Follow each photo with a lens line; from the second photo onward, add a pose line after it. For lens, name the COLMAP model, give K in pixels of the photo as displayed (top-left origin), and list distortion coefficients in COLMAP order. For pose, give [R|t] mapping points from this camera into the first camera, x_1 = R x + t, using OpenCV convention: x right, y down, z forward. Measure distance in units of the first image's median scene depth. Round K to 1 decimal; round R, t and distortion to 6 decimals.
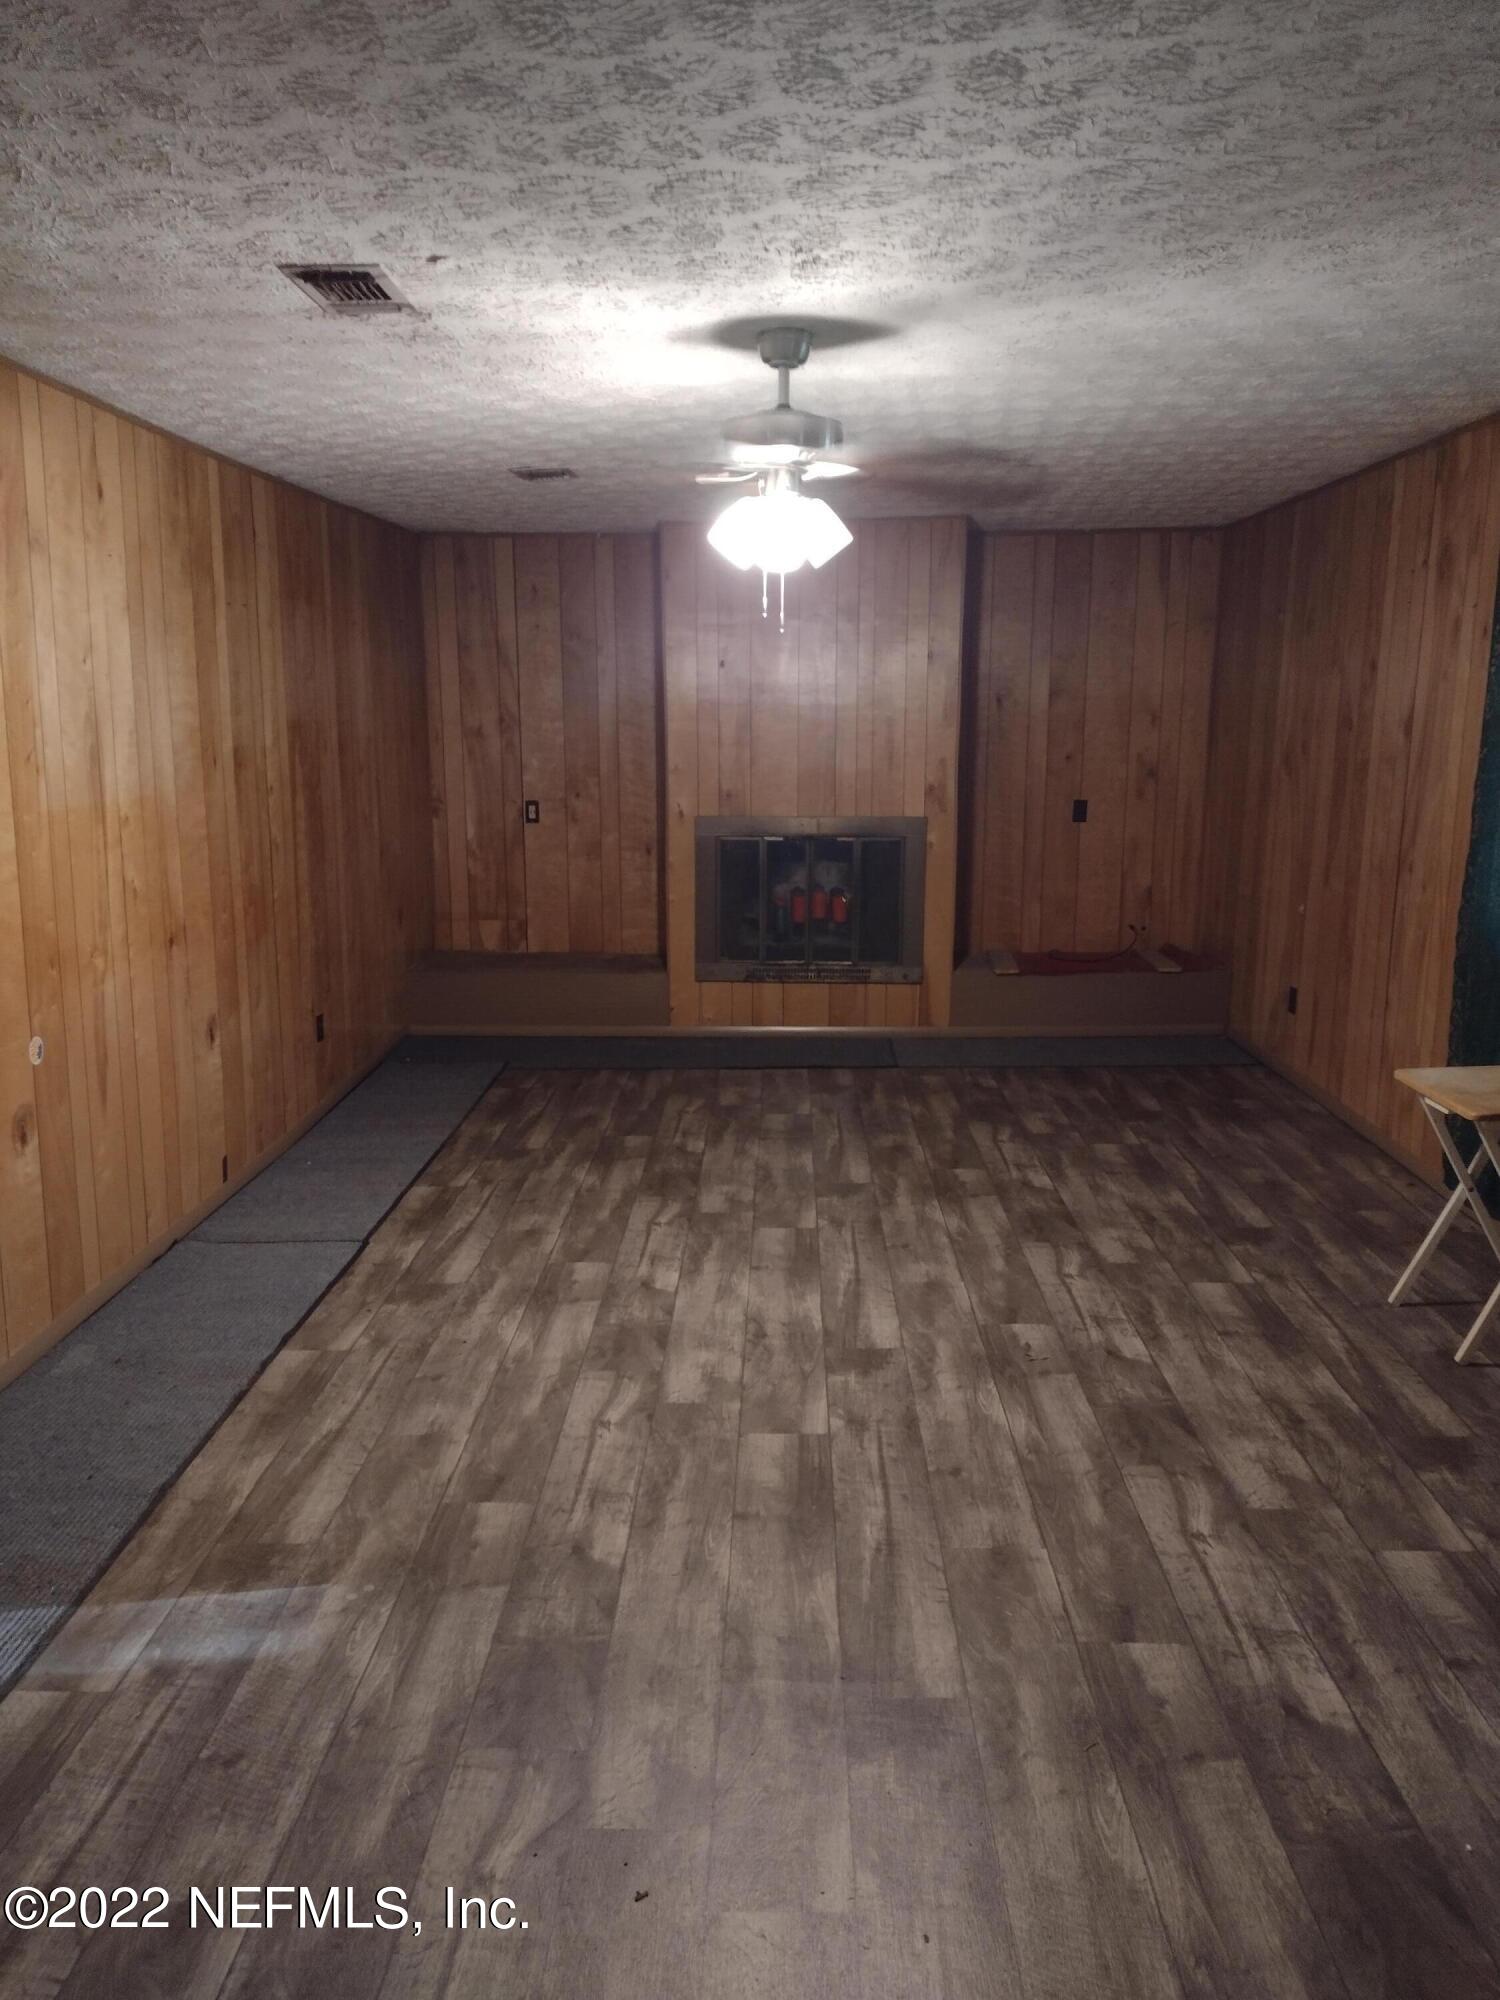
lens RADIAL K [[1544.8, 0, 750.6], [0, 1544.8, 1002.2], [0, 0, 1]] dist [-0.069168, -0.007483]
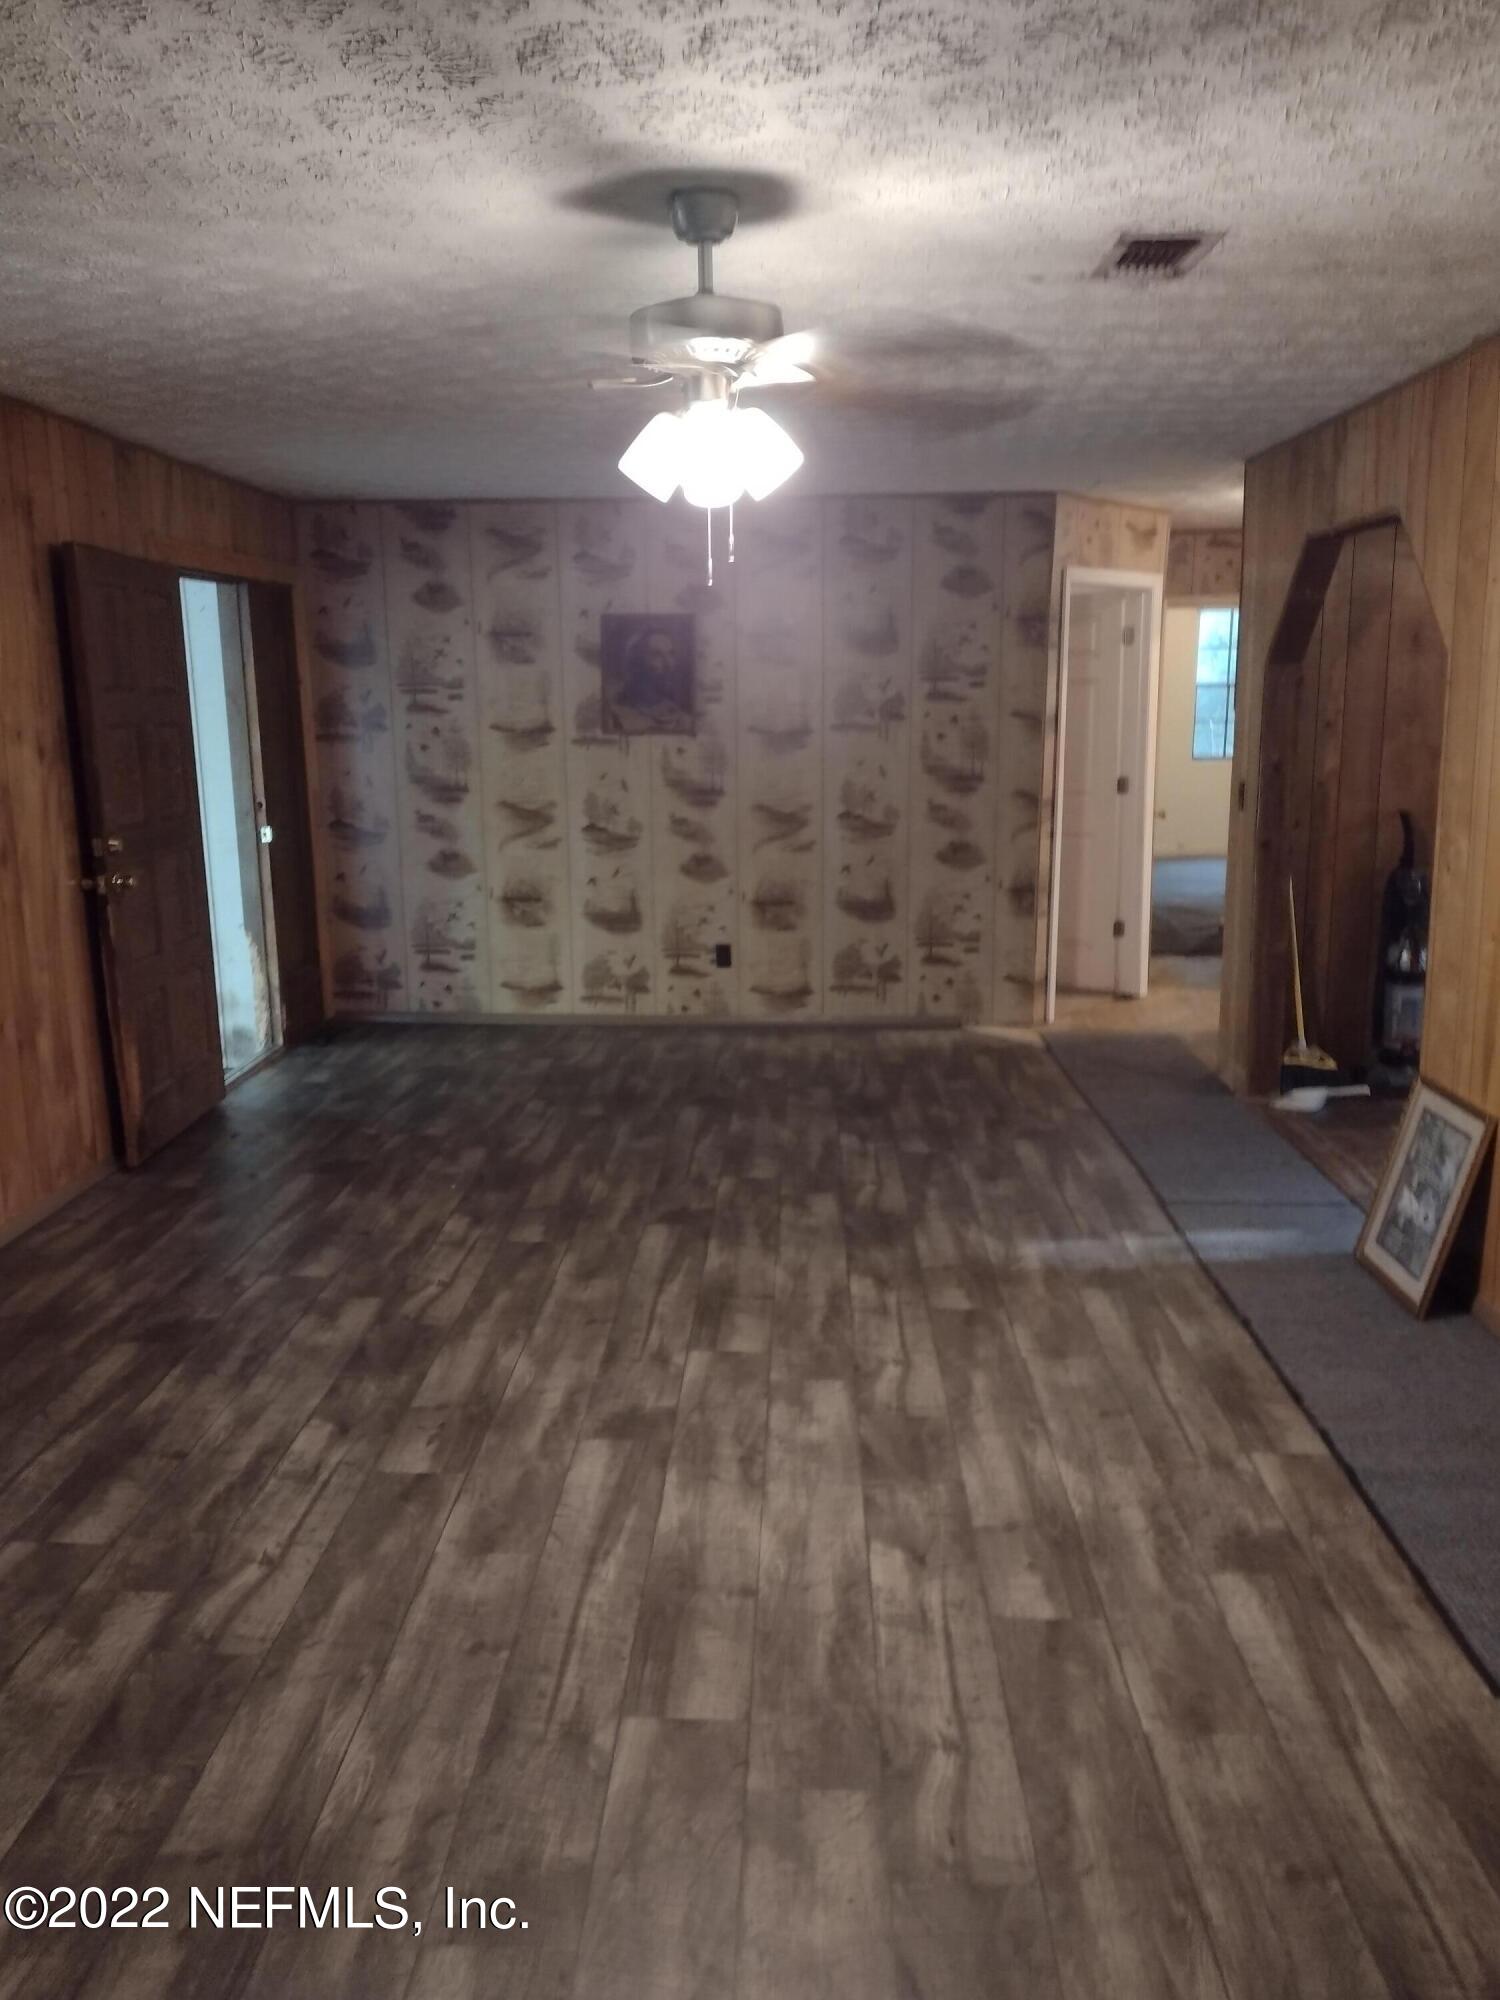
lens RADIAL K [[1544.8, 0, 748.5], [0, 1544.8, 1003.1], [0, 0, 1]] dist [-0.069168, -0.007483]
pose [[-0.999745, 0.015979, 0.015963, -0.011395], [0.020656, 0.932690, 0.360087, -0.297572], [-0.009135, 0.360325, -0.932782, 1.677642]]
